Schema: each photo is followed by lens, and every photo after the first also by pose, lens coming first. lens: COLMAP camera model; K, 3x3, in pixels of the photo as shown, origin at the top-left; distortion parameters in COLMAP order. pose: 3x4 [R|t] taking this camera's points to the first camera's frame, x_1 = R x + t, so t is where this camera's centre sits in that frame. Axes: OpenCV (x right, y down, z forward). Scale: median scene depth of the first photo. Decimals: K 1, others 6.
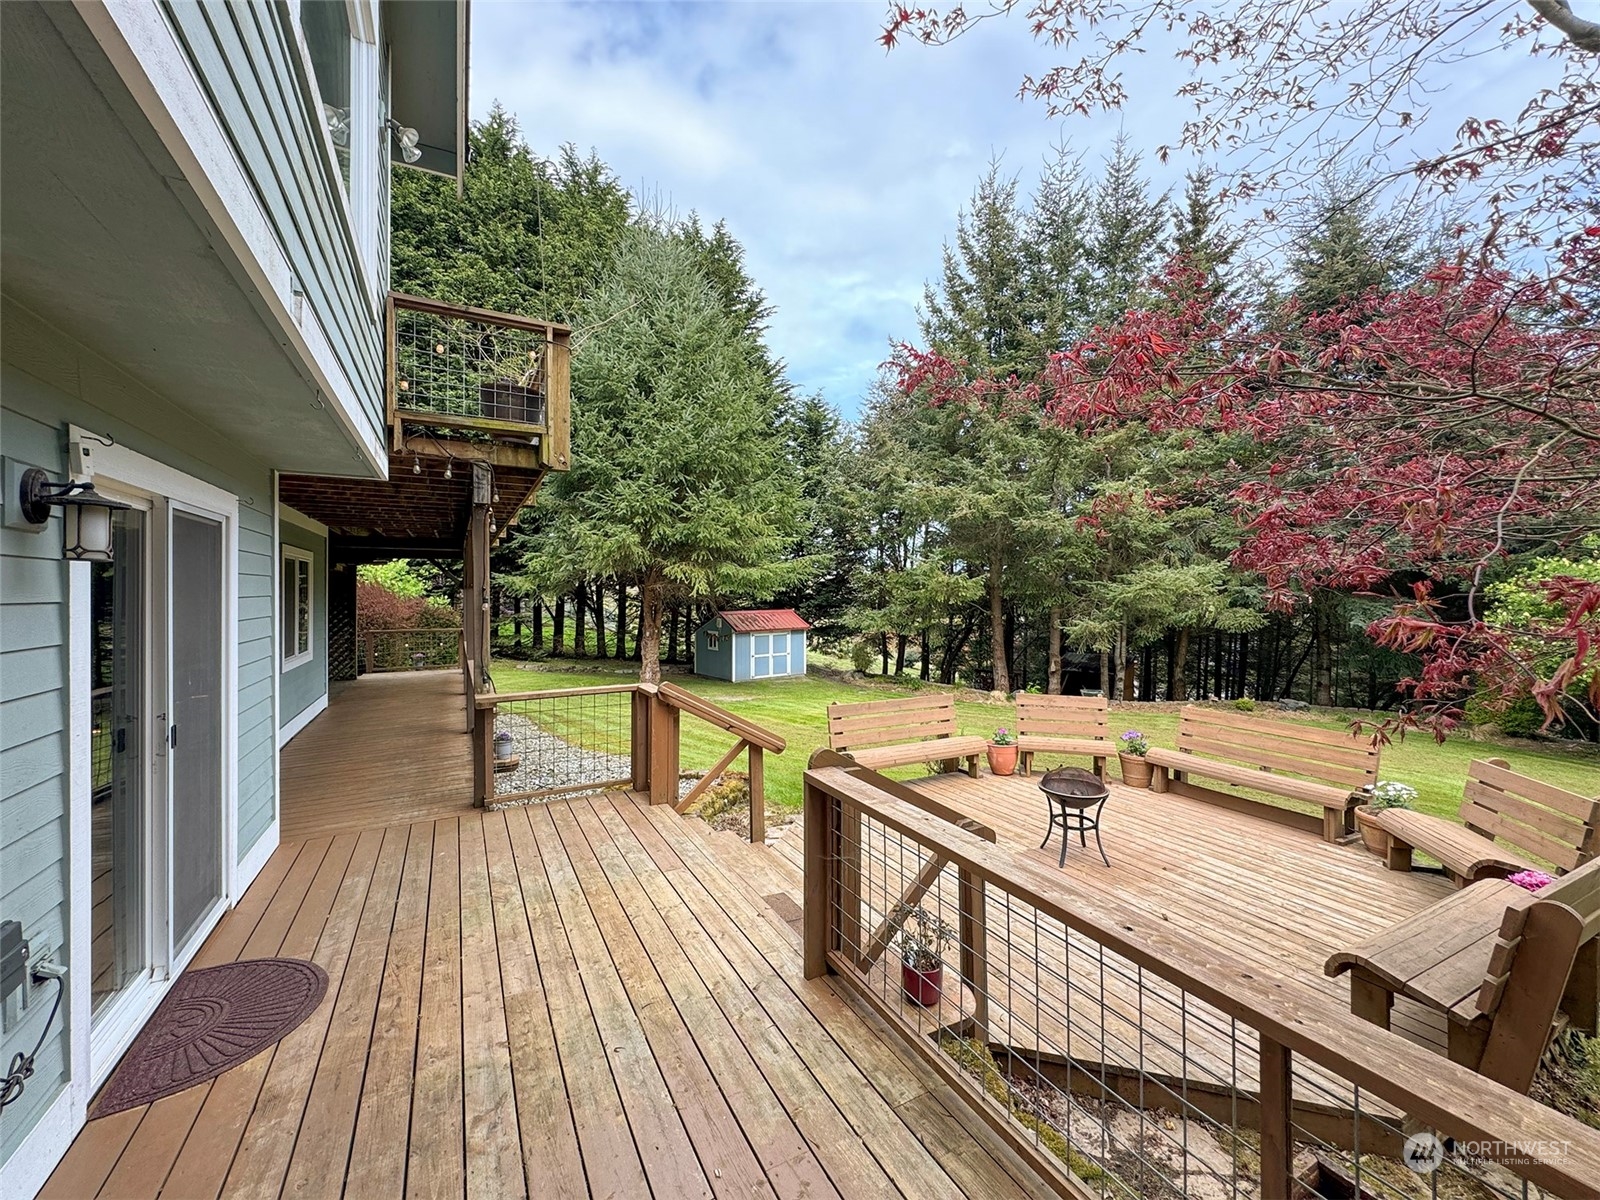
lens RADIAL K [[652.7, 0, 792.3], [0, 652.7, 590.0], [0, 0, 1]] dist [-0.001680, -0.000132]
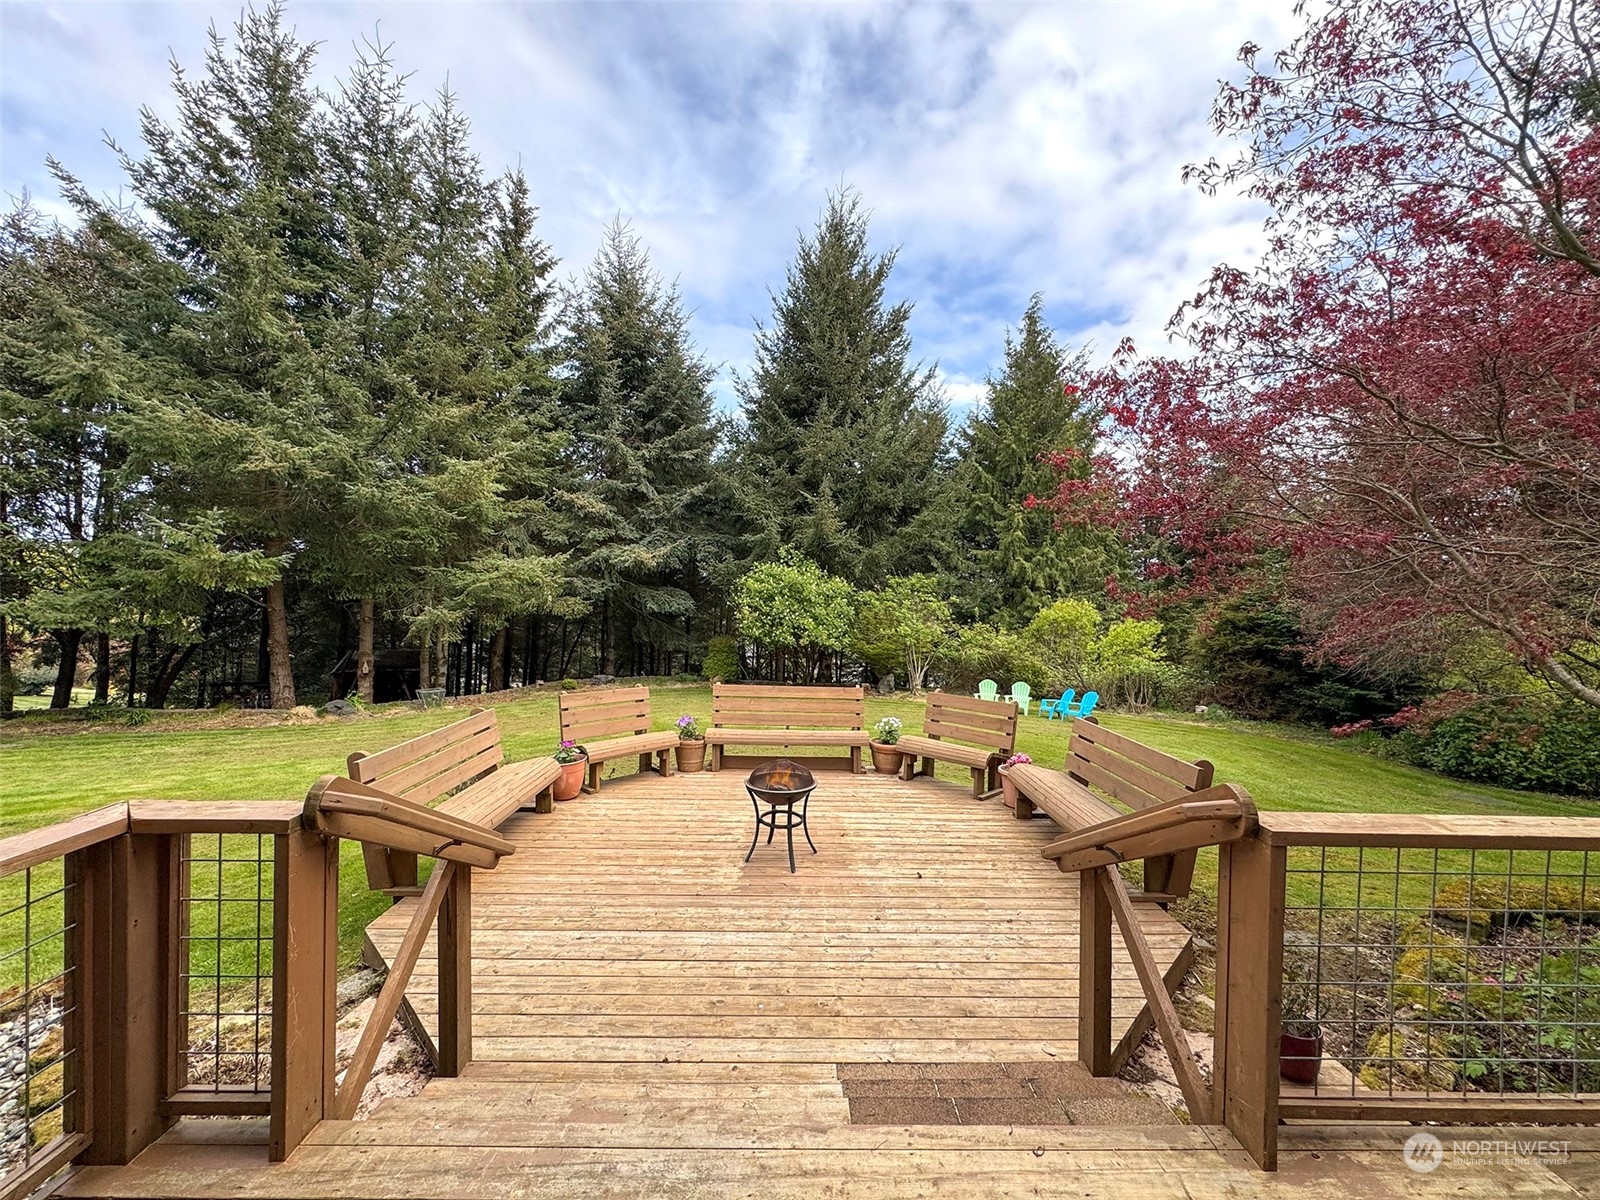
lens RADIAL K [[638.6, 0, 791.7], [0, 638.6, 598.6], [0, 0, 1]] dist [0.001641, 0.000133]
pose [[0.451091, -0.002385, 0.892475, -0.101059], [-0.017988, 0.999769, 0.011764, 0.010420], [-0.892297, -0.021360, 0.450944, 0.166341]]
